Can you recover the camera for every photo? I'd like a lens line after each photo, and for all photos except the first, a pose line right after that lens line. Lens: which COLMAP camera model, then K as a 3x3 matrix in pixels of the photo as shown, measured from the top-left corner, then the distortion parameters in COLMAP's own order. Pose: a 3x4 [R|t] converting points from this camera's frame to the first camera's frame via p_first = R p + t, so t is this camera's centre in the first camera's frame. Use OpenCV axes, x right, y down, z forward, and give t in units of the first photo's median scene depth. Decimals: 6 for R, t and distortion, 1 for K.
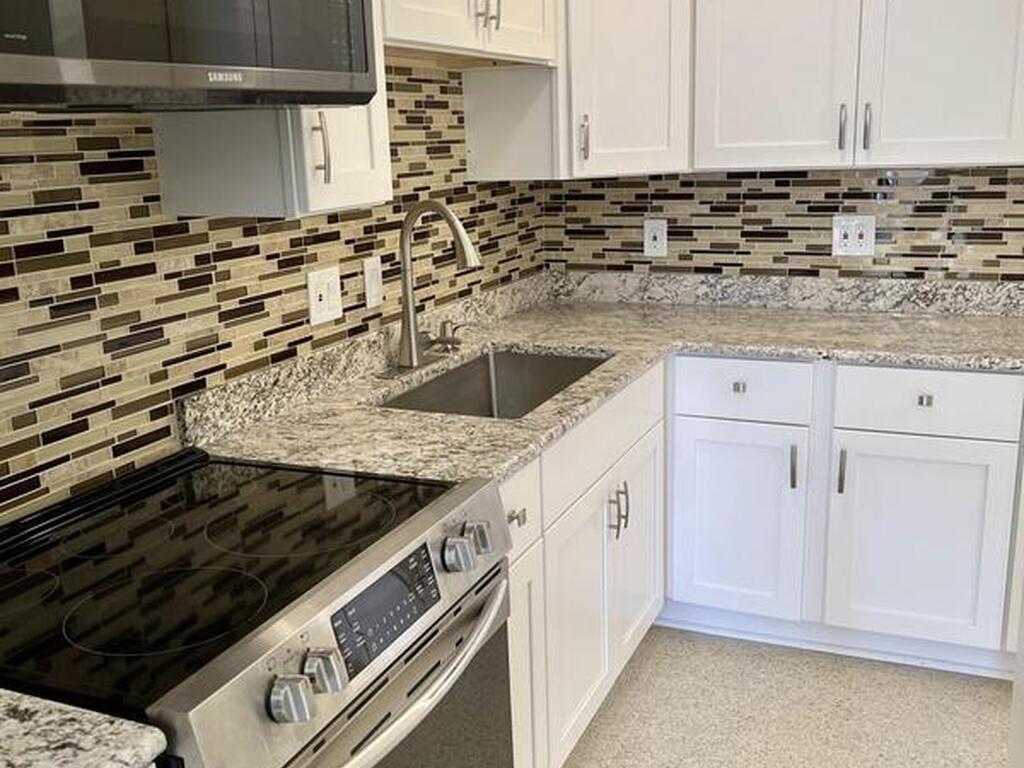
lens RADIAL K [[1048.8, 0, 512.0], [0, 1048.8, 384.0], [0, 0, 1]] dist [0.018108, -0.012448]
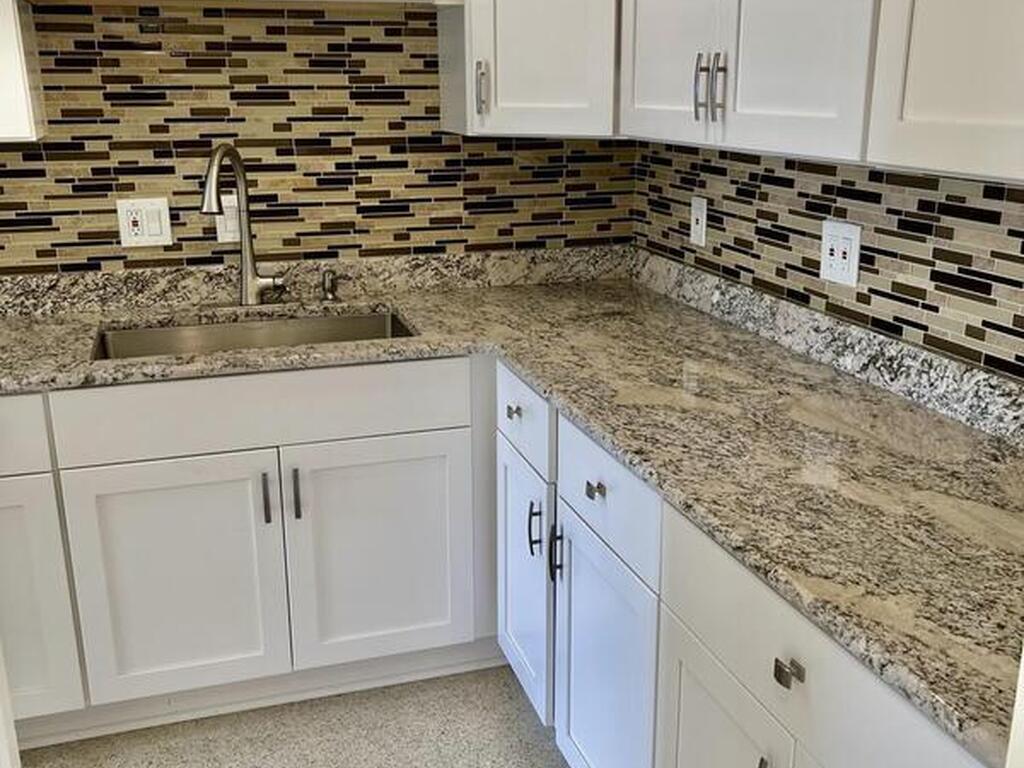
lens RADIAL K [[1048.8, 0, 512.0], [0, 1048.8, 384.0], [0, 0, 1]] dist [0.018108, -0.012448]
pose [[0.651917, 0.239961, -0.719321, 0.709119], [-0.194370, 0.969796, 0.147361, -0.122225], [0.732956, 0.043747, 0.678868, 0.414240]]
